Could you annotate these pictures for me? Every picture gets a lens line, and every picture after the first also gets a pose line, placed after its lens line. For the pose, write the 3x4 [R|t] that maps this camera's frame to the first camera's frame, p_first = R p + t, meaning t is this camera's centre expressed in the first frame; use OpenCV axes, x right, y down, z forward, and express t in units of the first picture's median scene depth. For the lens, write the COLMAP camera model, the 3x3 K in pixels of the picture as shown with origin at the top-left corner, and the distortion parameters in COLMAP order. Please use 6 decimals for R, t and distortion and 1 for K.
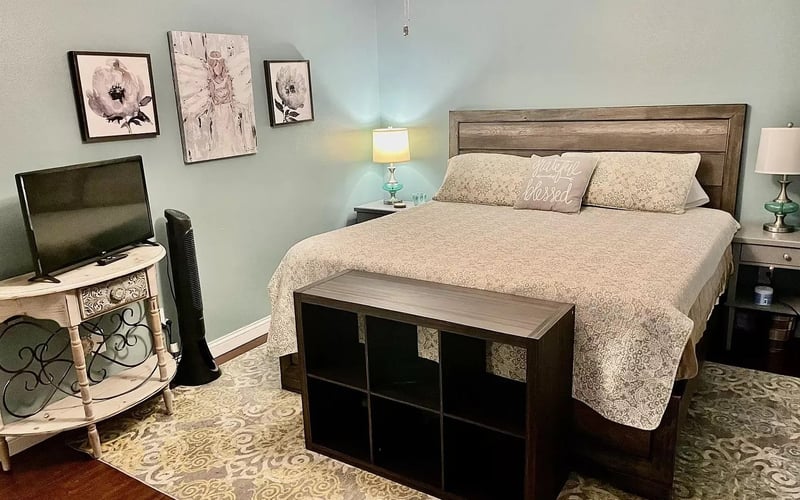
lens RADIAL K [[602.2, 0, 397.6], [0, 602.2, 251.1], [0, 0, 1]] dist [0.083188, -0.116738]
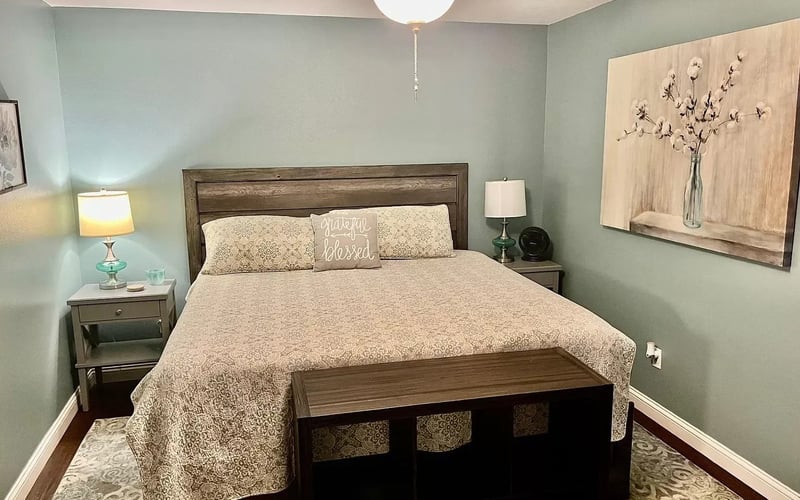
lens RADIAL K [[602.2, 0, 397.6], [0, 602.2, 251.1], [0, 0, 1]] dist [0.083188, -0.116738]
pose [[0.695785, -0.107398, 0.710176, -0.366791], [0.167688, 0.985723, -0.015222, -0.062824], [-0.698401, 0.129679, 0.703860, 0.232986]]
